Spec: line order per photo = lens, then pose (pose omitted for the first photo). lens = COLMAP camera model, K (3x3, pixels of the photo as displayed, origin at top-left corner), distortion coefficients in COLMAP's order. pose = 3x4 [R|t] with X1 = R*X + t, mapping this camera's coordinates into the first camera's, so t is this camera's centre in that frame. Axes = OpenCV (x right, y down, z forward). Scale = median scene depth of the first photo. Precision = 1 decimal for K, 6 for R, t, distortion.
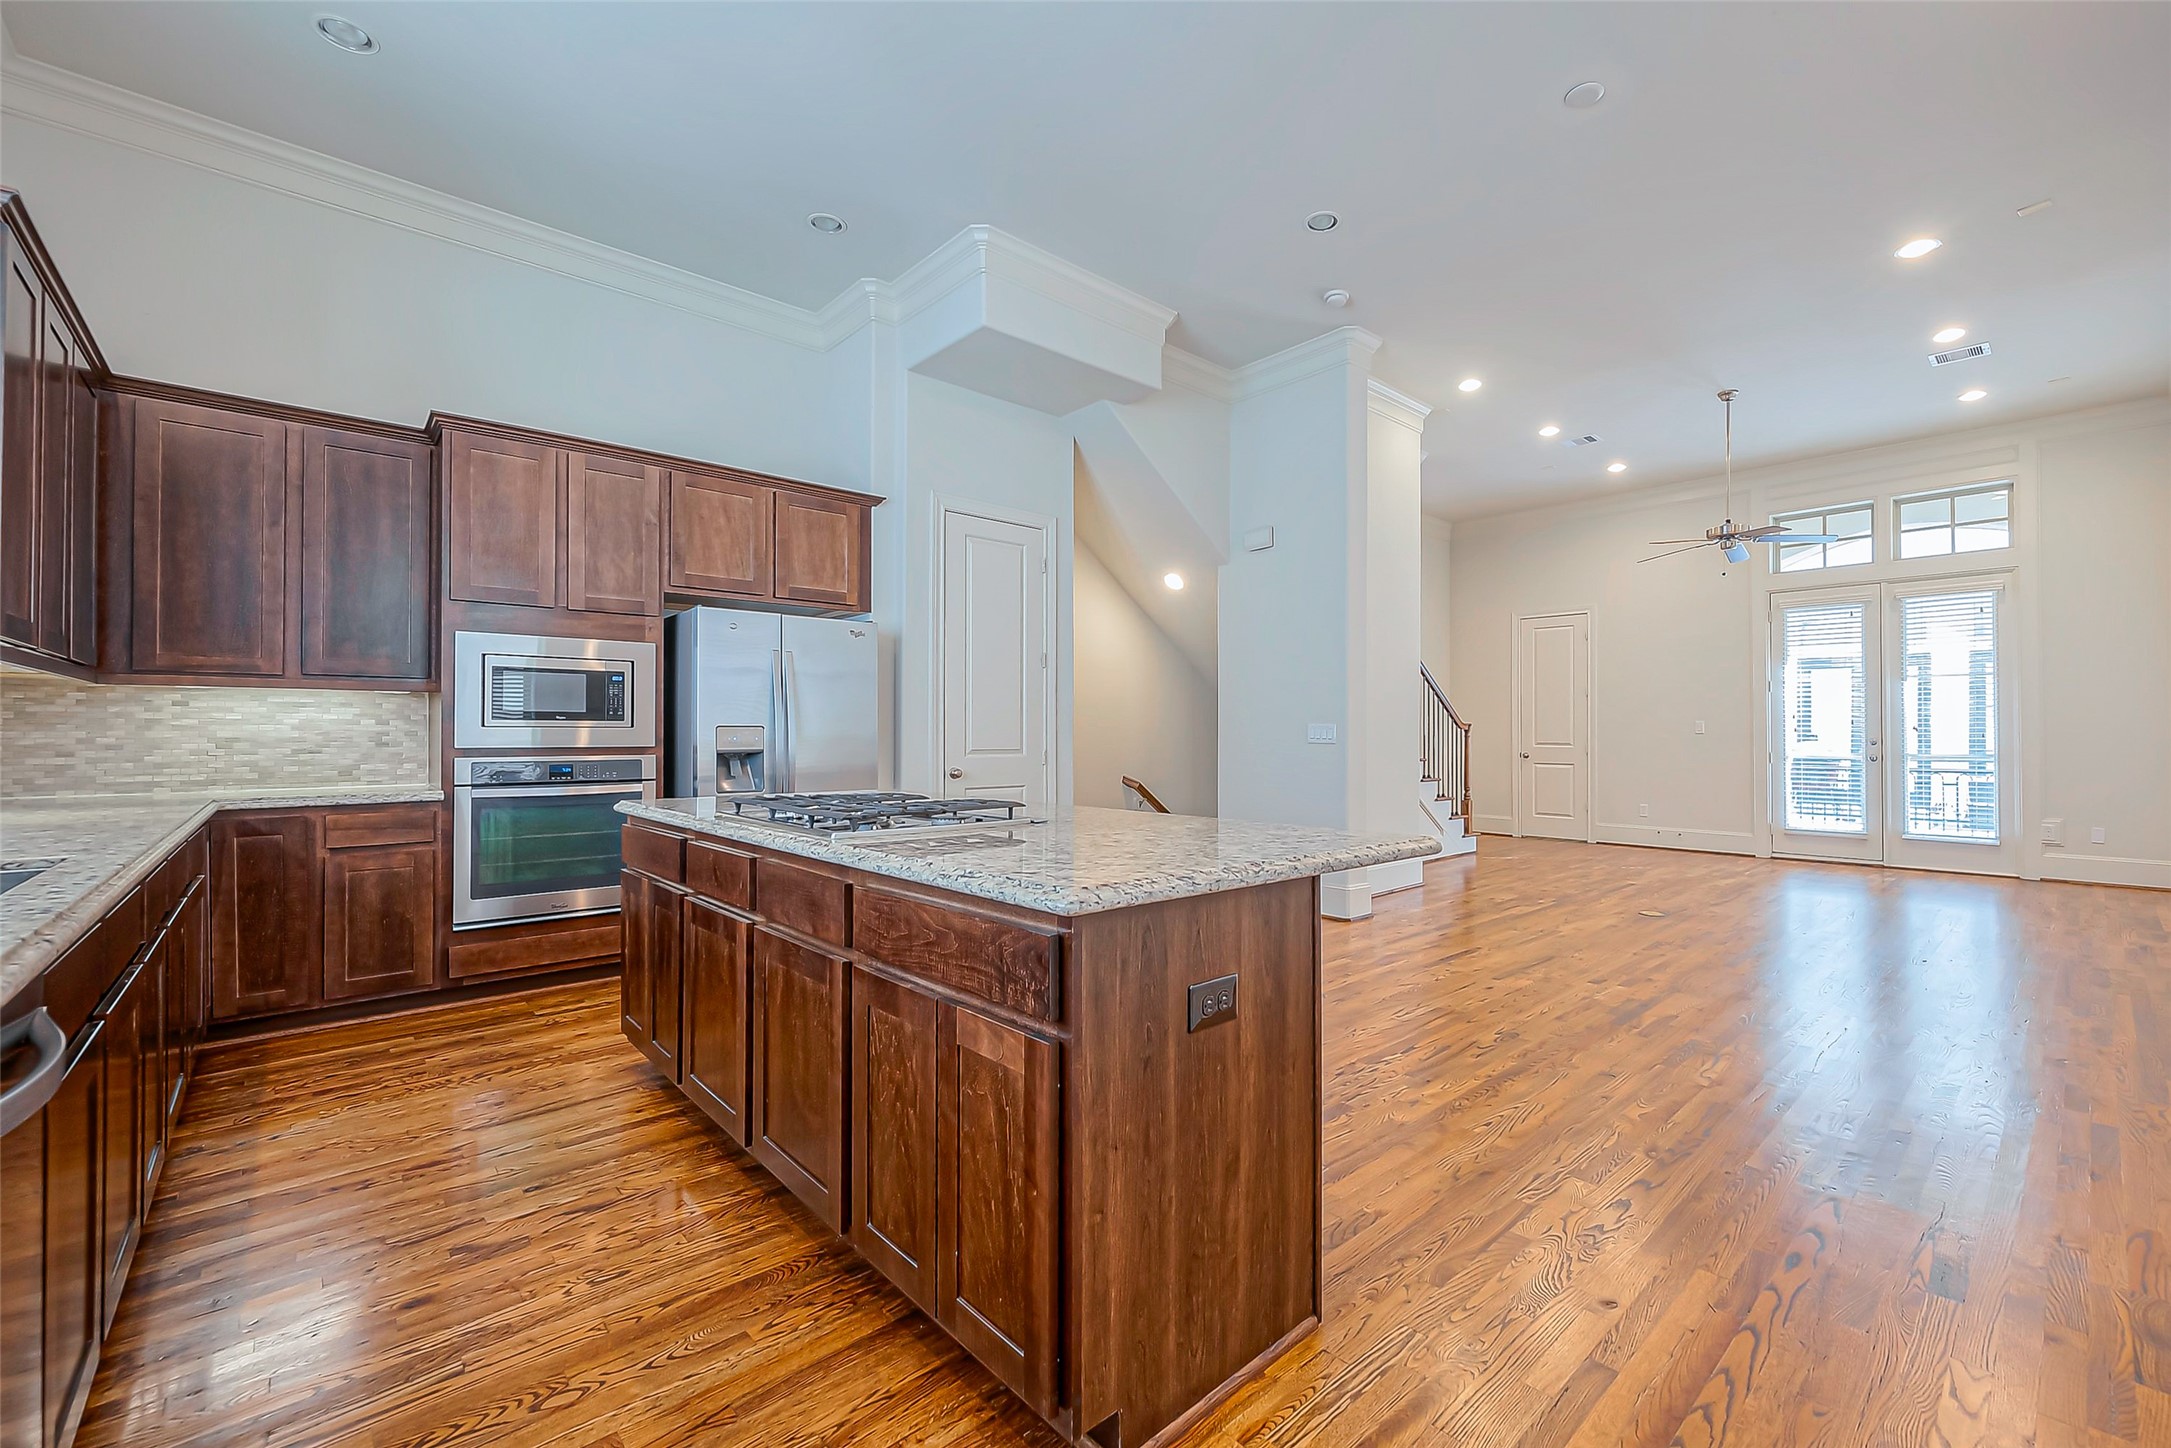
lens RADIAL K [[915.8, 0, 1106.7], [0, 915.8, 730.9], [0, 0, 1]] dist [-0.000179, 0.000136]
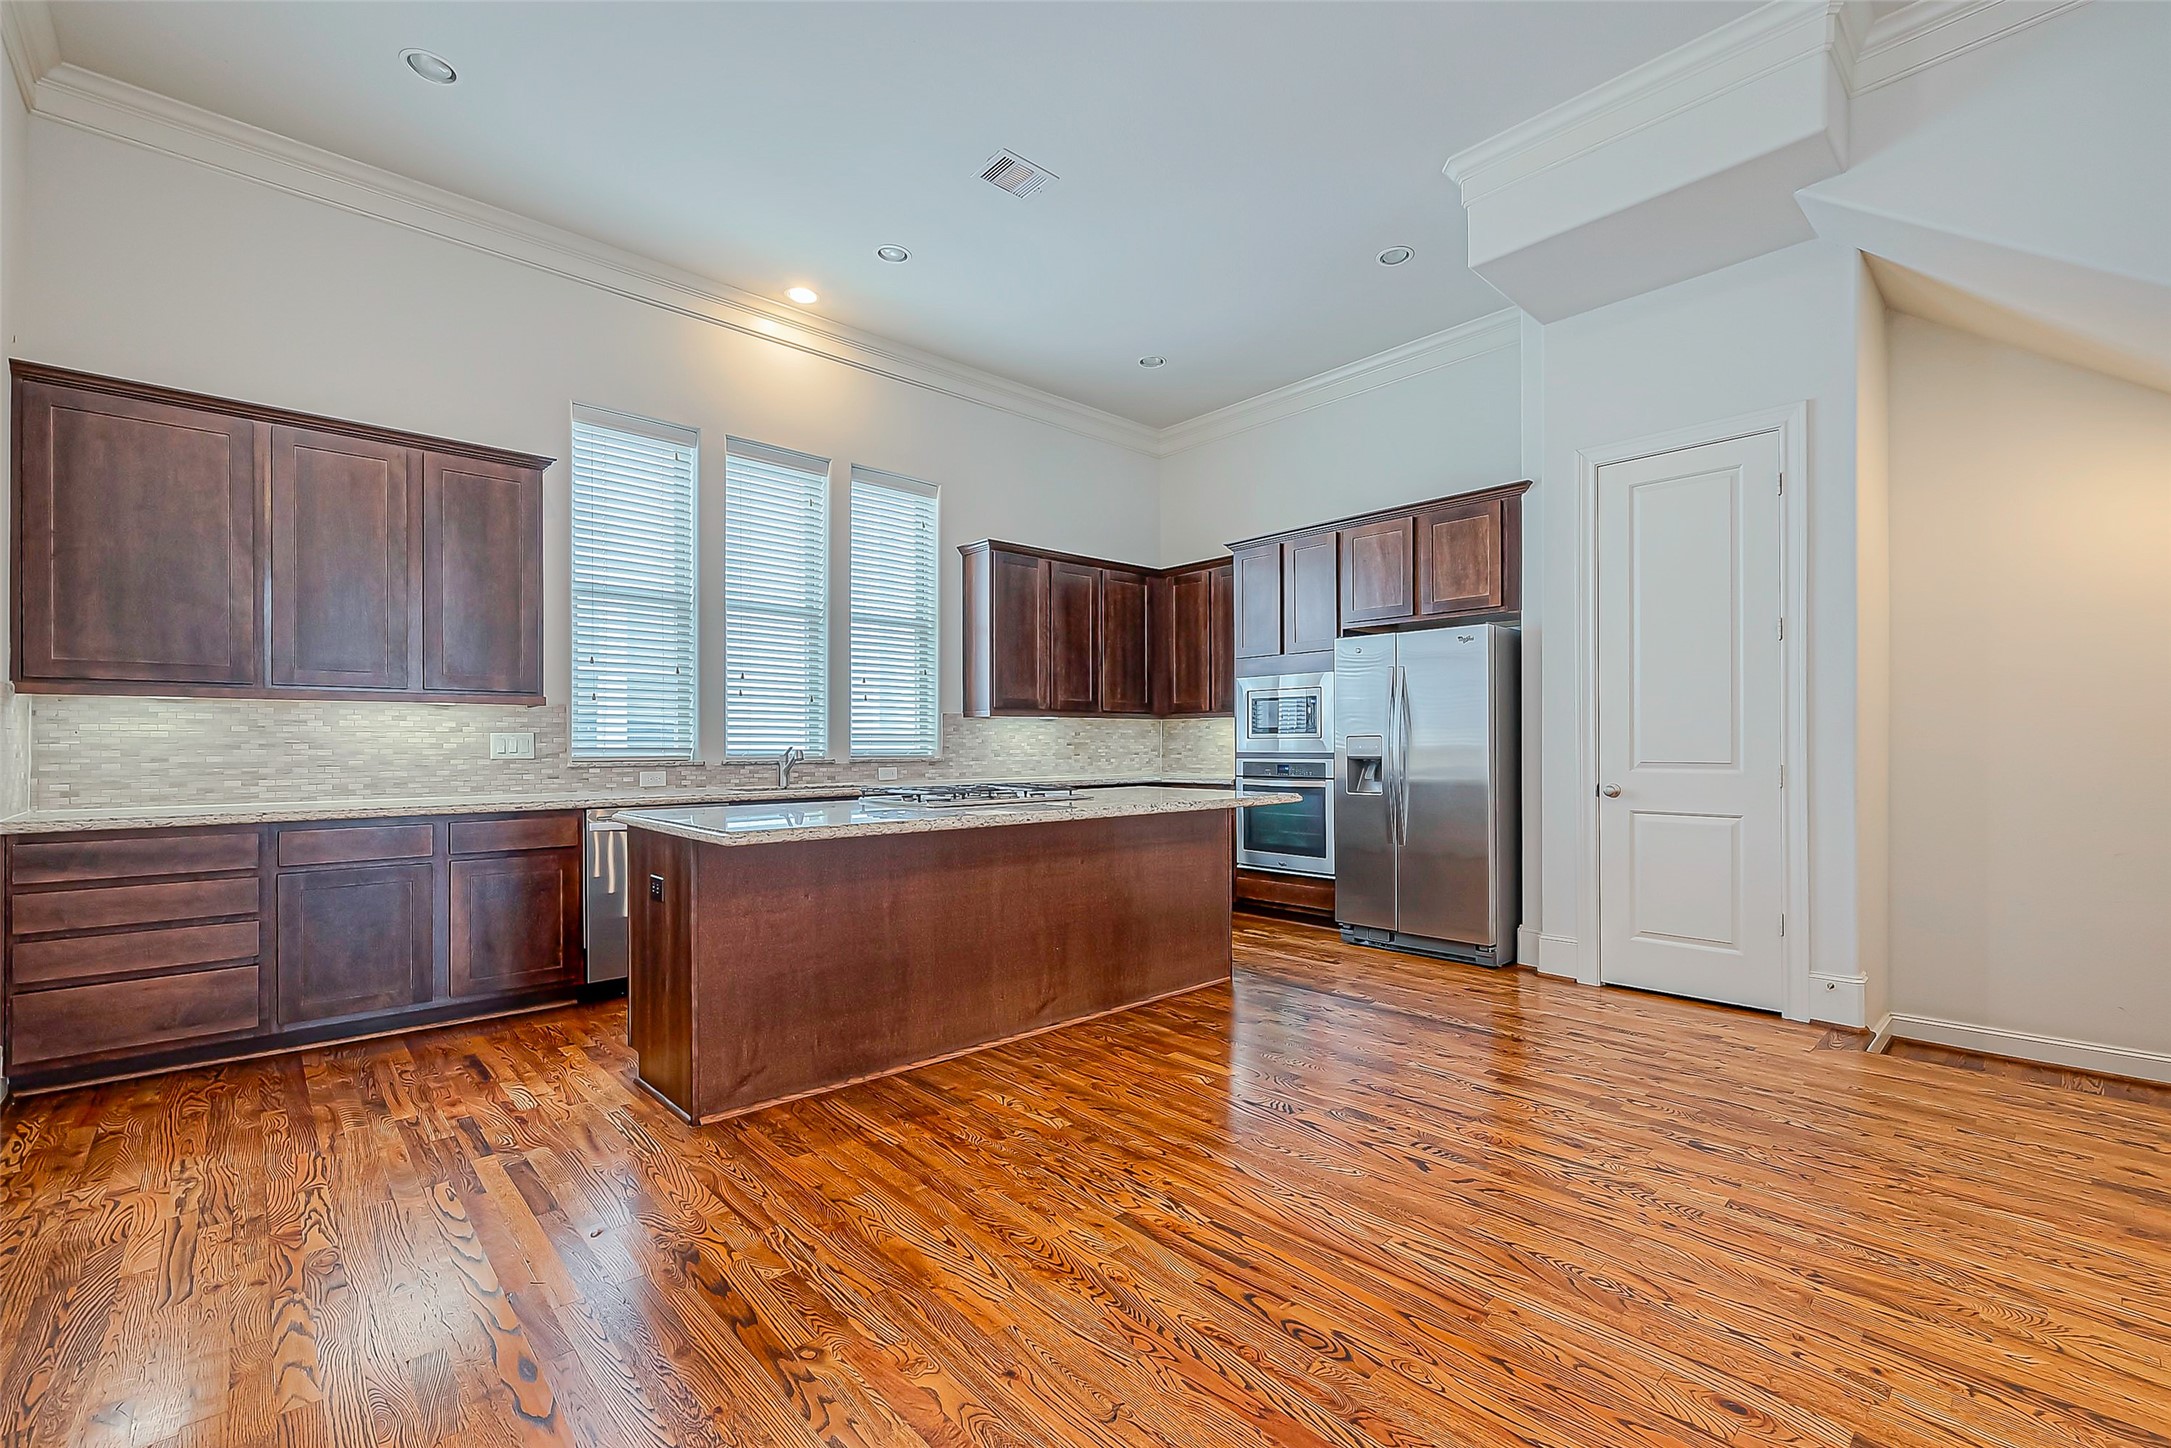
lens RADIAL K [[915.8, 0, 1195.6], [0, 915.8, 746.7], [0, 0, 1]] dist [-0.000179, 0.000136]
pose [[0.059229, 0.002612, -0.998241, 0.829056], [0.008604, 0.999958, 0.003127, 0.003565], [0.998207, -0.008774, 0.059204, 0.800529]]
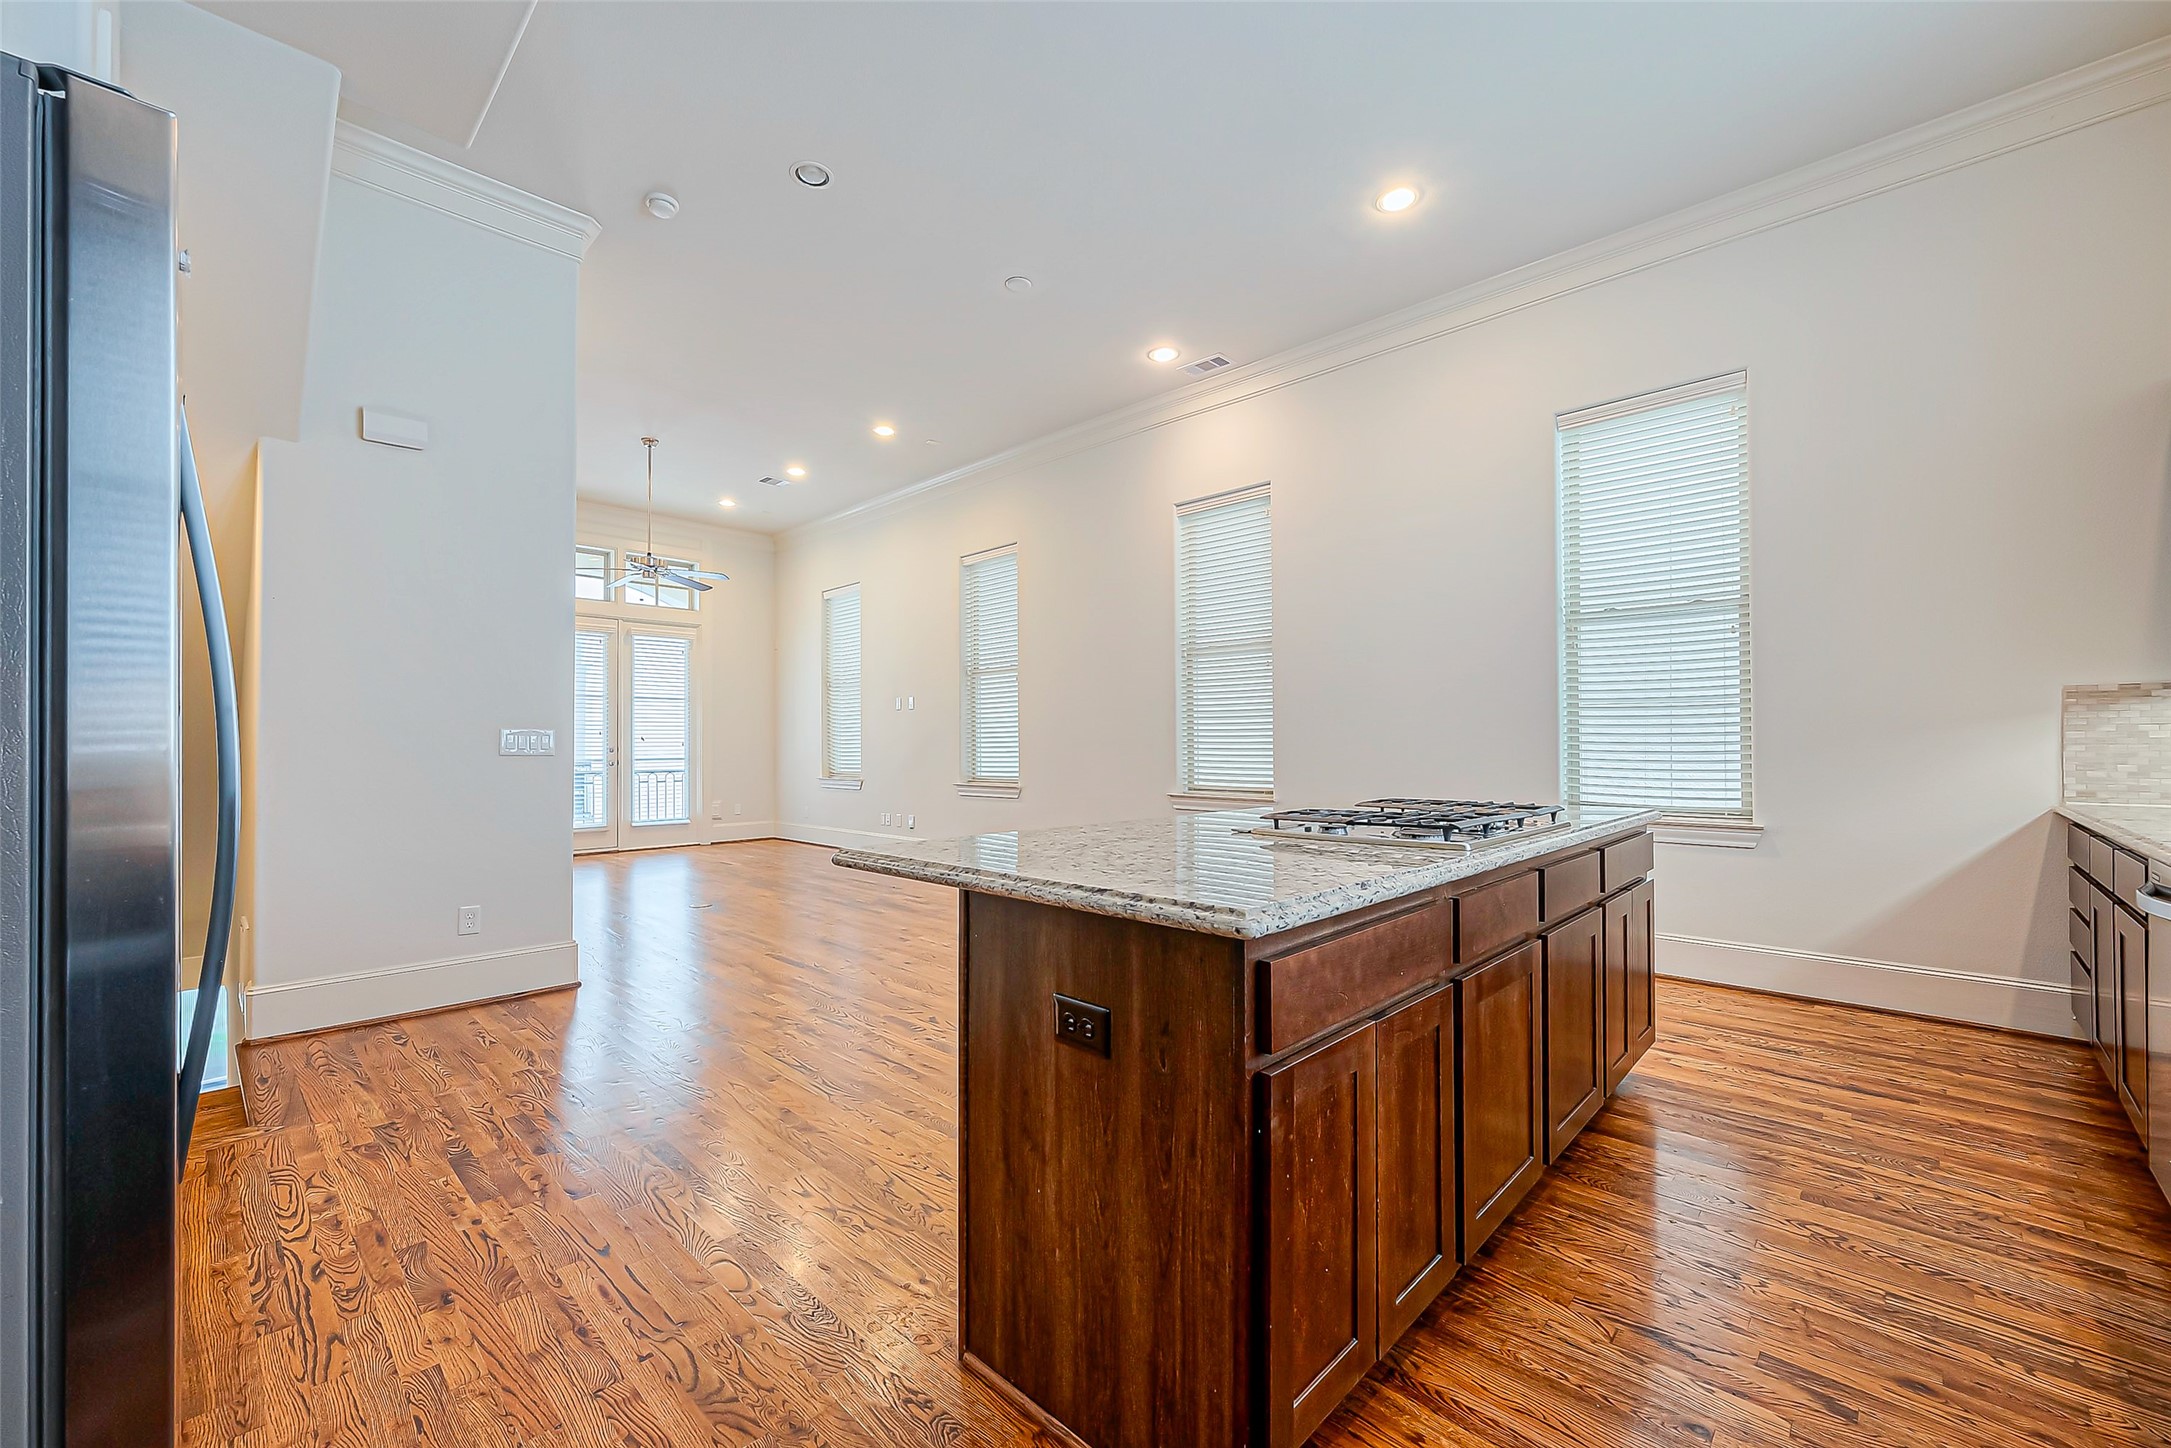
lens RADIAL K [[850.1, 0, 1130.6], [0, 850.1, 733.4], [0, 0, 1]] dist [-0.001472, 0.000543]
pose [[-0.100695, 0.015858, 0.994791, -0.716045], [-0.009629, 0.999811, -0.016913, 0.007785], [-0.994871, -0.011282, -0.100523, 0.877527]]
